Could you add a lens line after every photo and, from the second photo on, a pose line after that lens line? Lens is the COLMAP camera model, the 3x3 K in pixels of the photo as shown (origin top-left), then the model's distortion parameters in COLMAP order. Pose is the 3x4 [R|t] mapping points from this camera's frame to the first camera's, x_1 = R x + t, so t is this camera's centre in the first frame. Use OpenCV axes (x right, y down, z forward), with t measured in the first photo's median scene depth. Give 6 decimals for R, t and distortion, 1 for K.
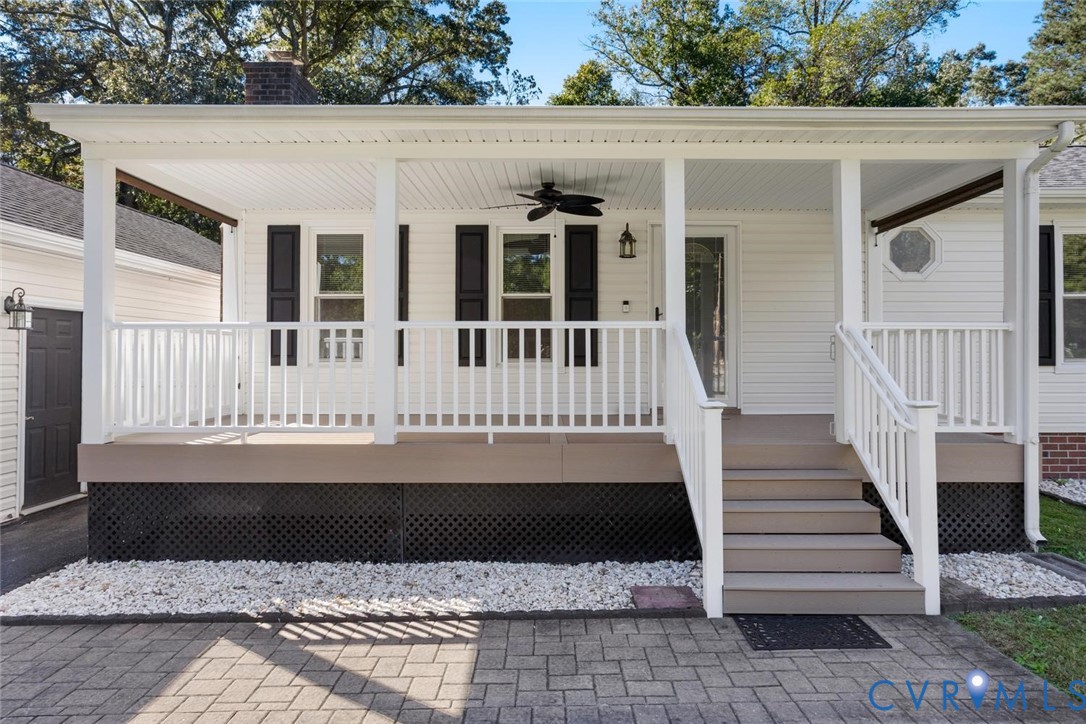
lens RADIAL K [[571.8, 0, 543.0], [0, 571.8, 362.0], [0, 0, 1]] dist [-0.031122, -0.000033]
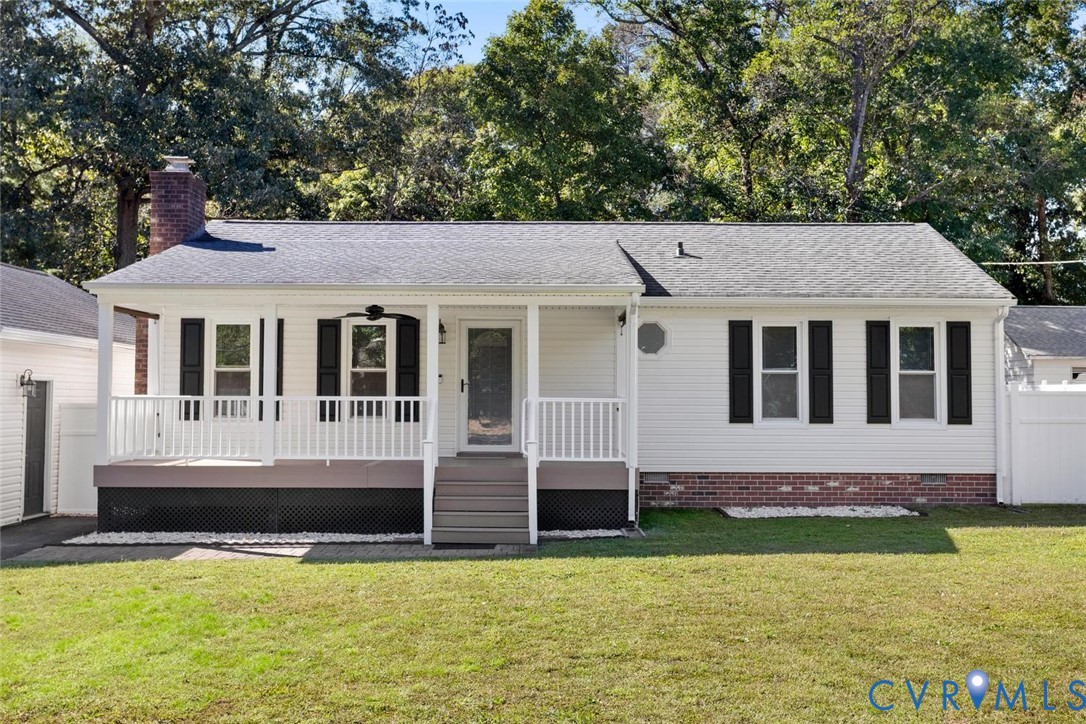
lens RADIAL K [[1196.3, 0, 543.0], [0, 1196.3, 362.0], [0, 0, 1]] dist [-0.019045, 0.002647]
pose [[0.999786, 0.002236, -0.020553, 0.465568], [-0.003108, 0.999090, -0.042534, -0.015925], [0.020439, 0.042589, 0.998884, -1.930270]]
